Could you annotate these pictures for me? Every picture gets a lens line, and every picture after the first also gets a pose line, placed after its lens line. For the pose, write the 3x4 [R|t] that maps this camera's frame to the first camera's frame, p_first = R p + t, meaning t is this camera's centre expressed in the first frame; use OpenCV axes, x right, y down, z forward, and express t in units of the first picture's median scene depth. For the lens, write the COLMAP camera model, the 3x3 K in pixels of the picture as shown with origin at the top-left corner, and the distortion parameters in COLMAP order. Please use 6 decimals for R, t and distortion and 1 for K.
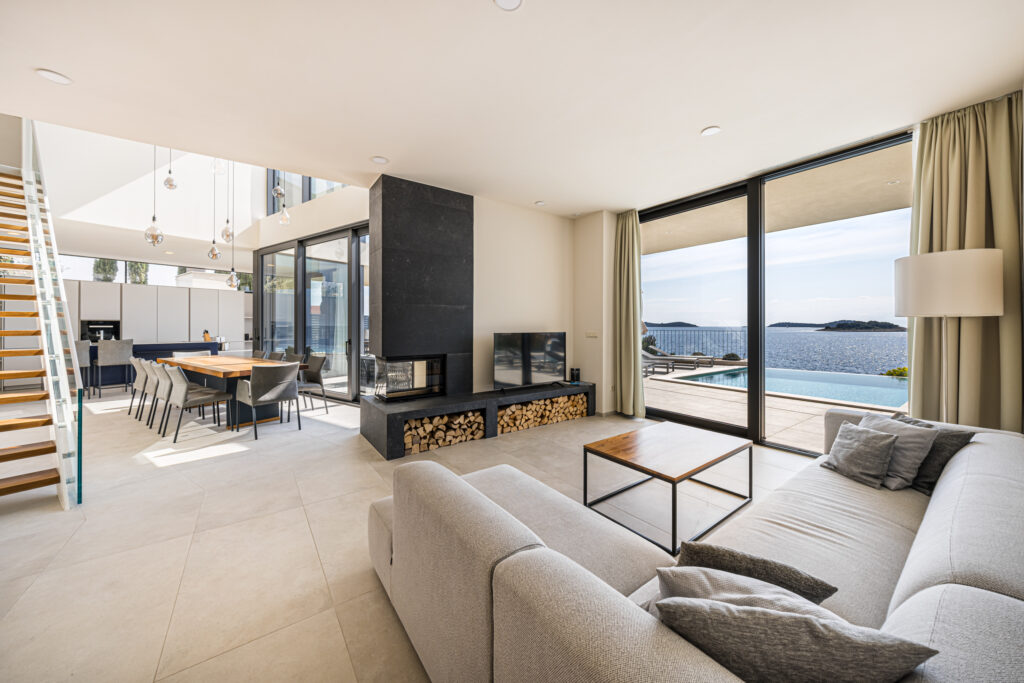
lens RADIAL K [[353.1, 0, 513.3], [0, 353.1, 326.6], [0, 0, 1]] dist [0.001076, 0.000127]
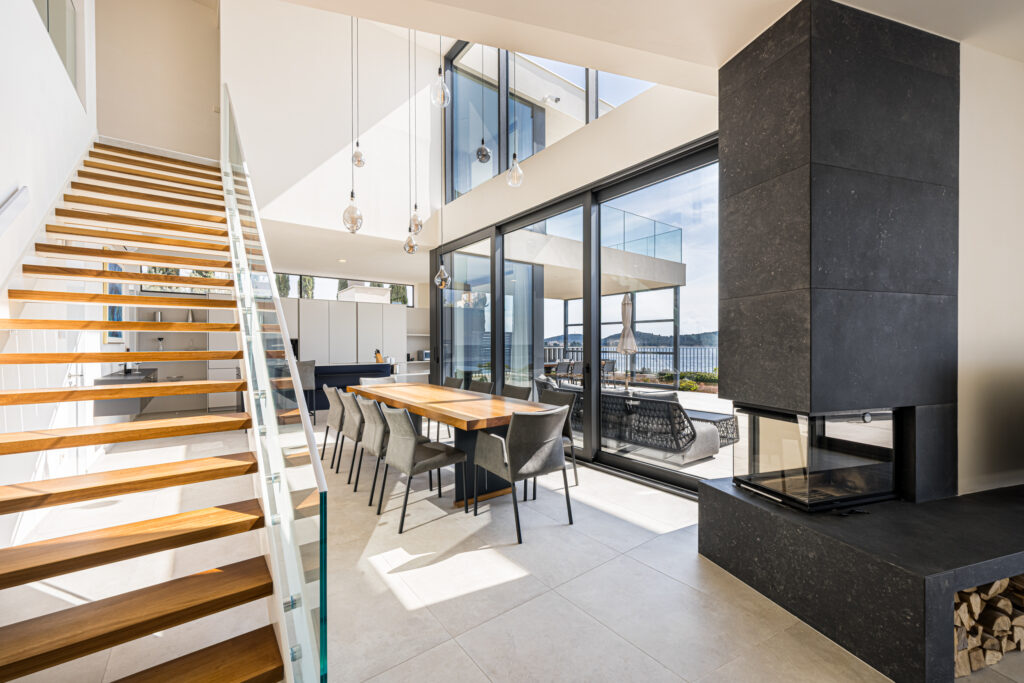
lens RADIAL K [[406.0, 0, 512.1], [0, 406.0, 348.2], [0, 0, 1]] dist [0.007594, 0.000071]
pose [[0.946922, -0.000170, -0.321465, -0.476400], [0.002421, 0.999975, 0.006602, 0.001250], [0.321456, -0.007029, 0.946899, 0.342000]]
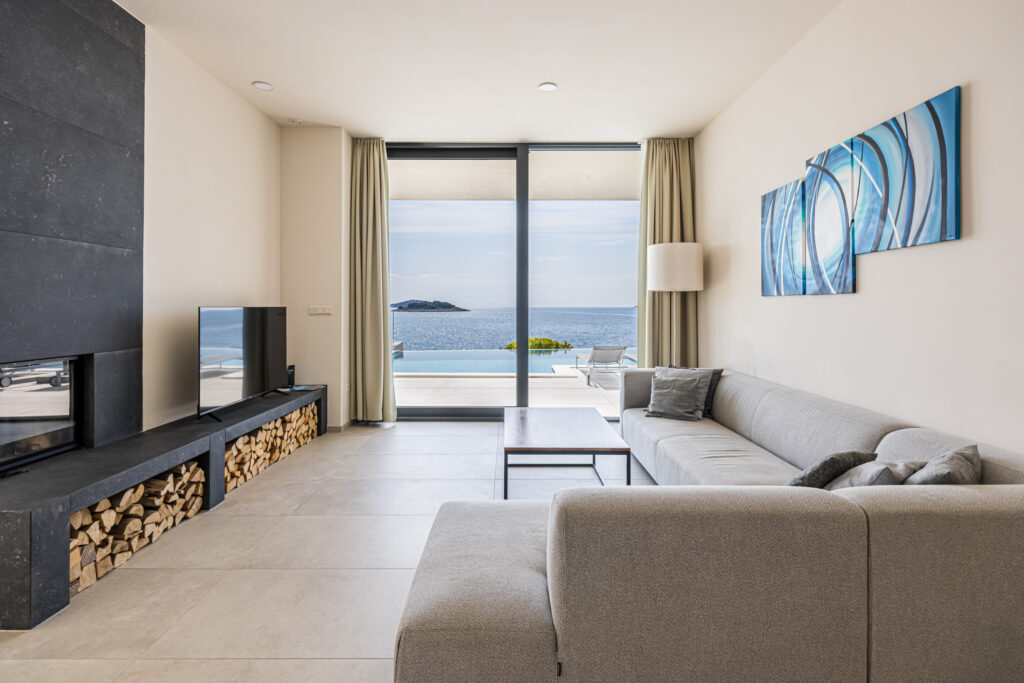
lens RADIAL K [[498.8, 0, 511.6], [0, 498.8, 307.2], [0, 0, 1]] dist [-0.012059, -0.000187]
pose [[0.599763, -0.000401, 0.800178, -0.356852], [-0.000354, 1.000000, 0.000767, 0.017263], [-0.800178, -0.000743, 0.599762, 0.189755]]
